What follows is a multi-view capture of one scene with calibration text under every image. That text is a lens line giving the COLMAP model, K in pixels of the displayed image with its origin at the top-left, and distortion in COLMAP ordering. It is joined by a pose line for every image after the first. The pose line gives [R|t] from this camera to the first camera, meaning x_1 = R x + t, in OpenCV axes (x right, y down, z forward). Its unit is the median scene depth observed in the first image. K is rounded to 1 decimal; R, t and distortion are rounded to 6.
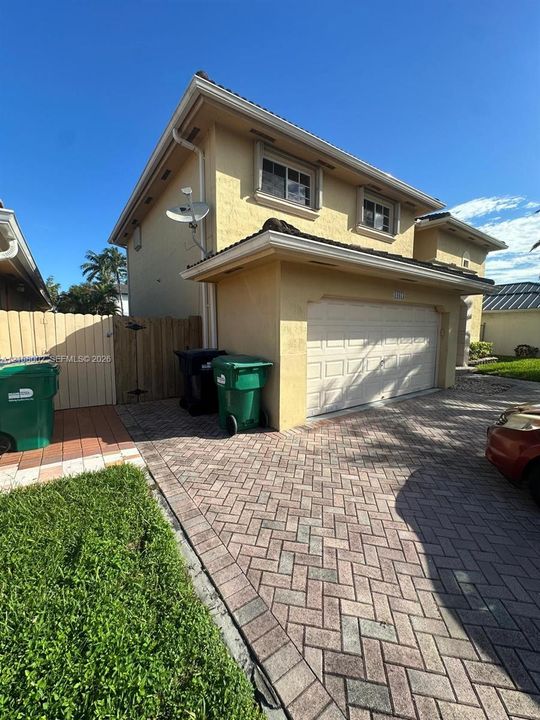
lens RADIAL K [[292.0, 0, 270.0], [0, 292.0, 360.0], [0, 0, 1]] dist [-0.014019, 0.000525]
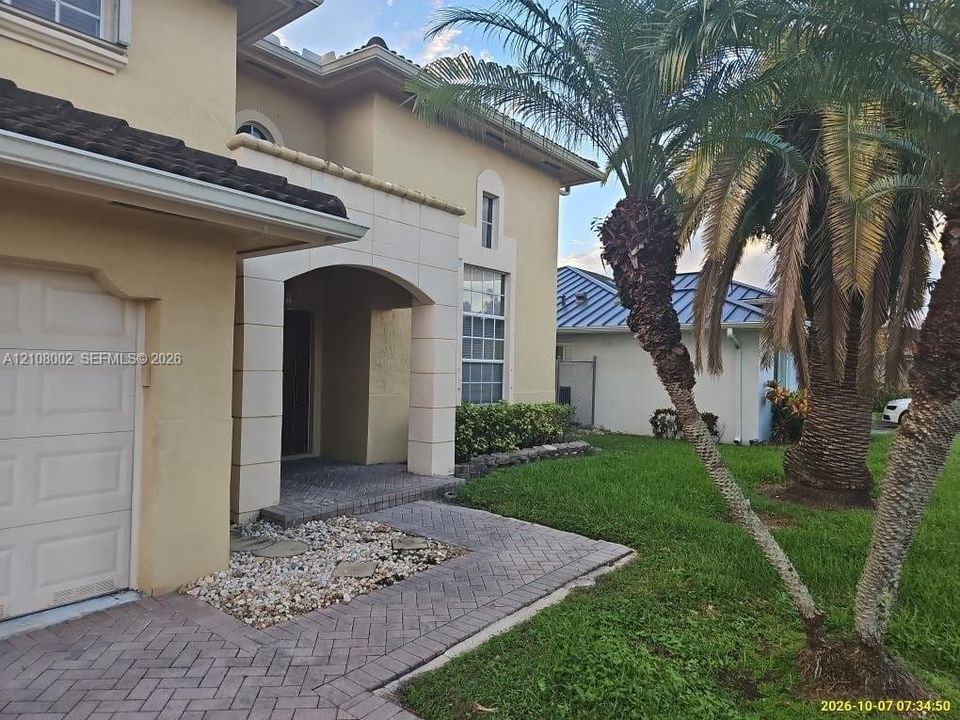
lens RADIAL K [[641.6, 0, 475.1], [0, 641.6, 364.8], [0, 0, 1]] dist [0.073455, -0.065864]
pose [[0.961628, 0.018752, 0.273717, 0.905164], [0.012117, 0.993785, -0.110653, -0.043602], [-0.274091, 0.109724, 0.955424, 0.441351]]
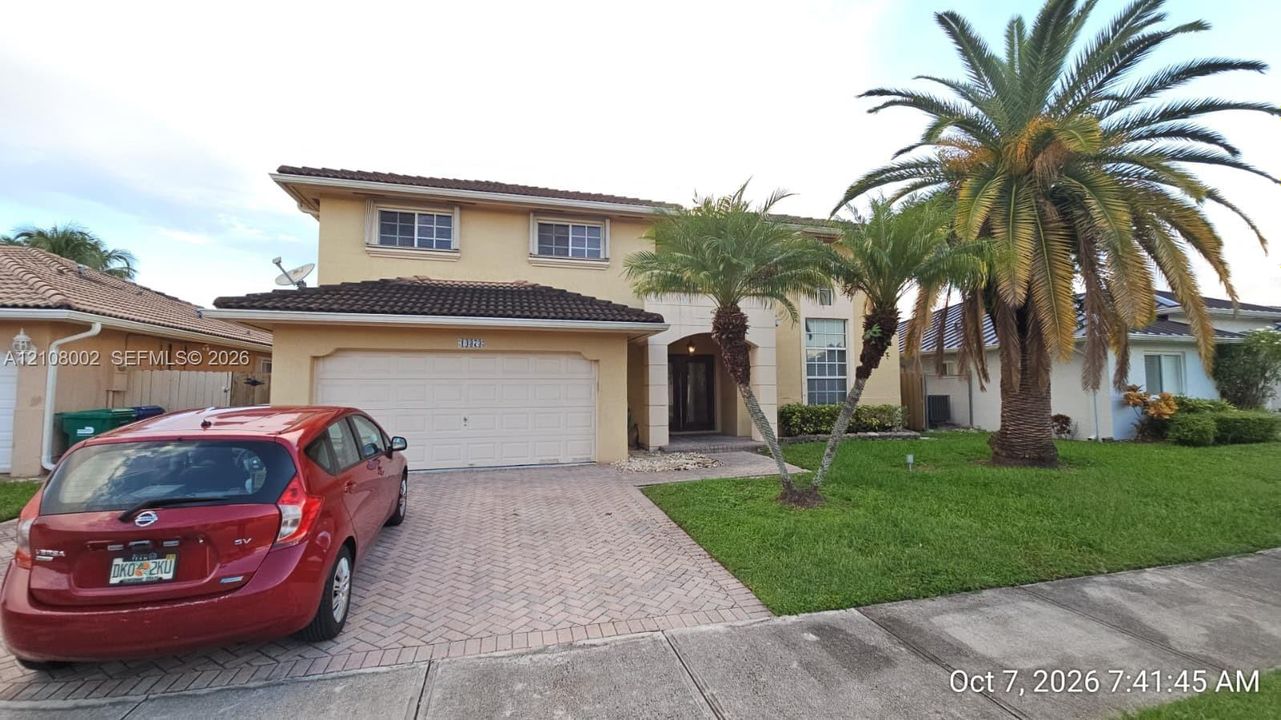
lens RADIAL K [[520.5, 0, 641.3], [0, 520.5, 353.3], [0, 0, 1]] dist [0.001565, -0.000376]
pose [[0.938247, -0.030188, -0.344647, 1.457557], [-0.030628, 0.985027, -0.169660, 0.056574], [0.344608, 0.169739, 0.923274, -0.266959]]
